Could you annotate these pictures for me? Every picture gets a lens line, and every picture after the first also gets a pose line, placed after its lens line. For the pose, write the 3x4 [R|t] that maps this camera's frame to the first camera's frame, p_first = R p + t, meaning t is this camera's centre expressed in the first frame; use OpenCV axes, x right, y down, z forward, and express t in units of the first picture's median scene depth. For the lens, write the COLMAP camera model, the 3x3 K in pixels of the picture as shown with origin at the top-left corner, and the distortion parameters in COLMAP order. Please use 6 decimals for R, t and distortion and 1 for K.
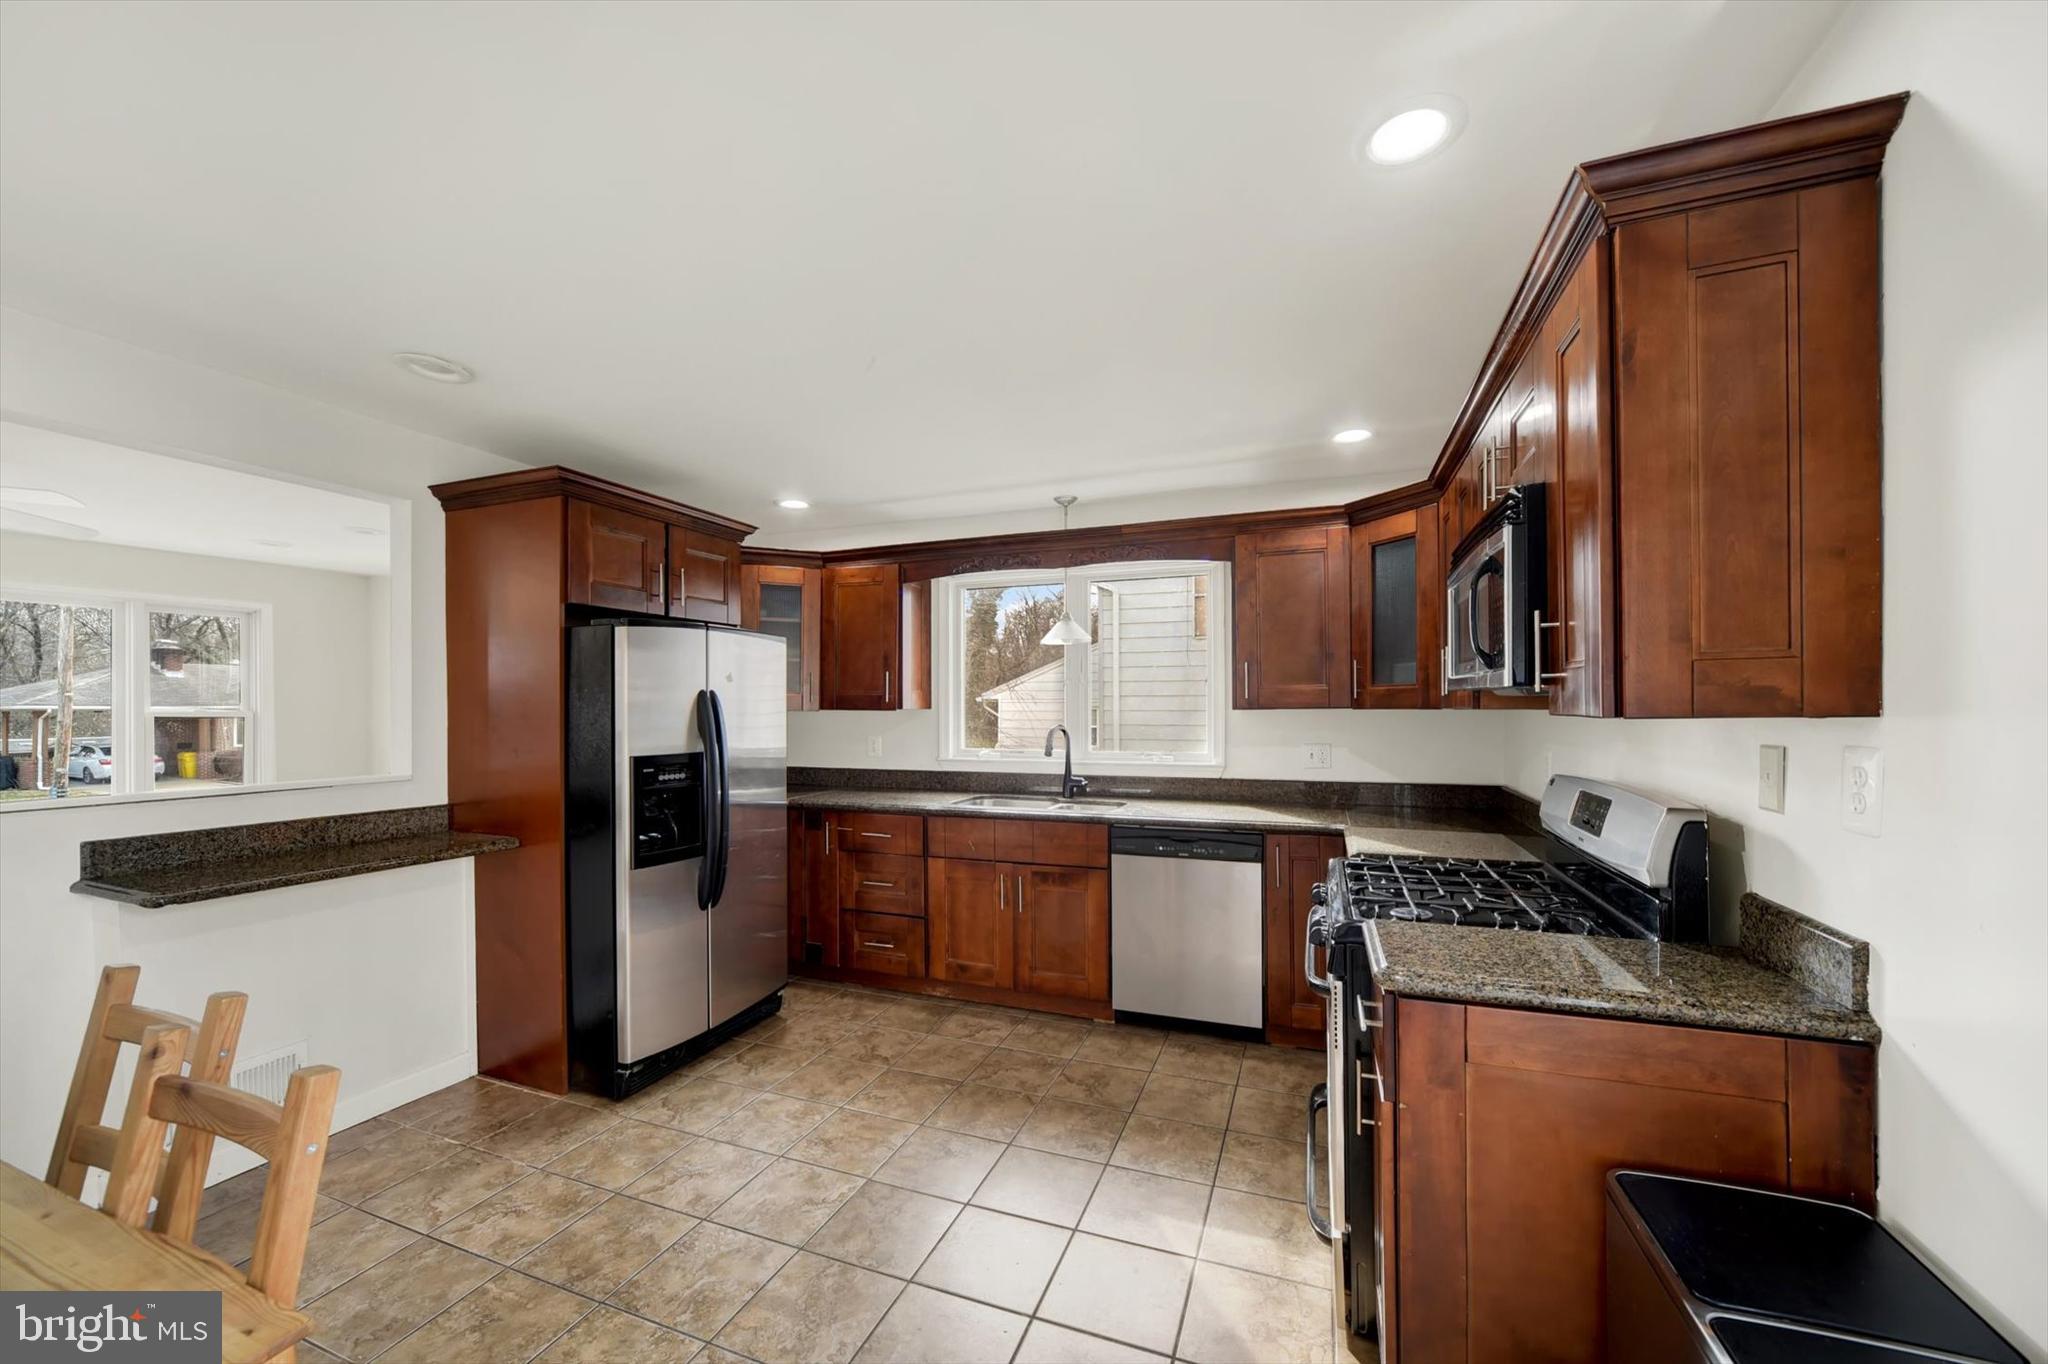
lens RADIAL K [[778.0, 0, 1019.1], [0, 778.0, 700.8], [0, 0, 1]] dist [-0.014487, -0.000390]
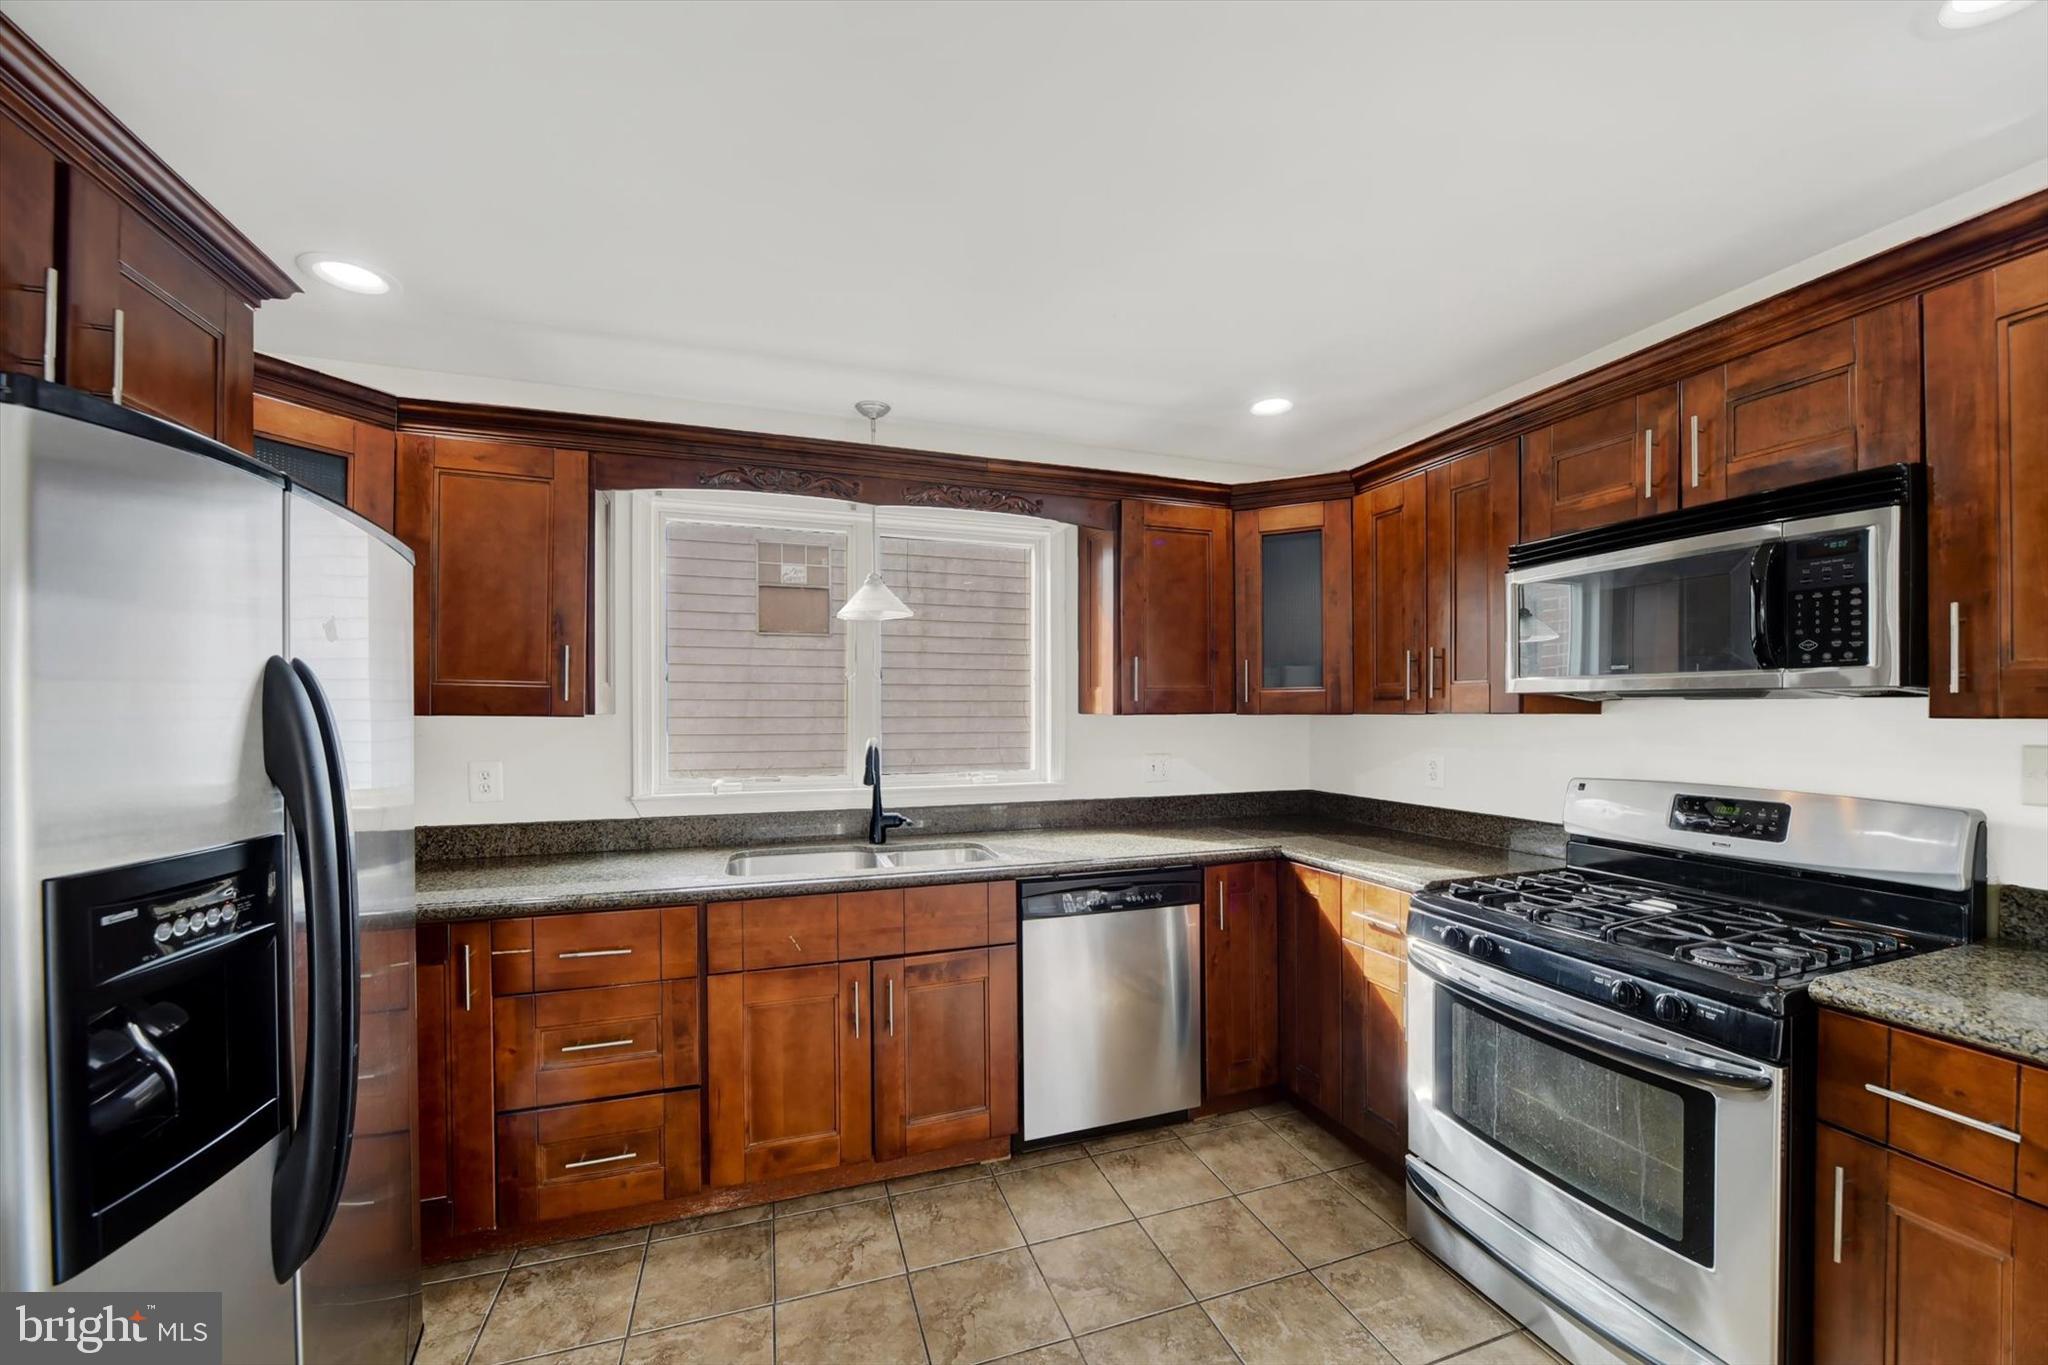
lens RADIAL K [[778.0, 0, 1028.4], [0, 778.0, 711.1], [0, 0, 1]] dist [-0.014487, -0.000390]
pose [[0.766759, 0.005274, 0.641914, -0.307365], [-0.007424, 0.999972, 0.000652, 0.006989], [-0.641892, -0.005265, 0.766777, 0.431834]]
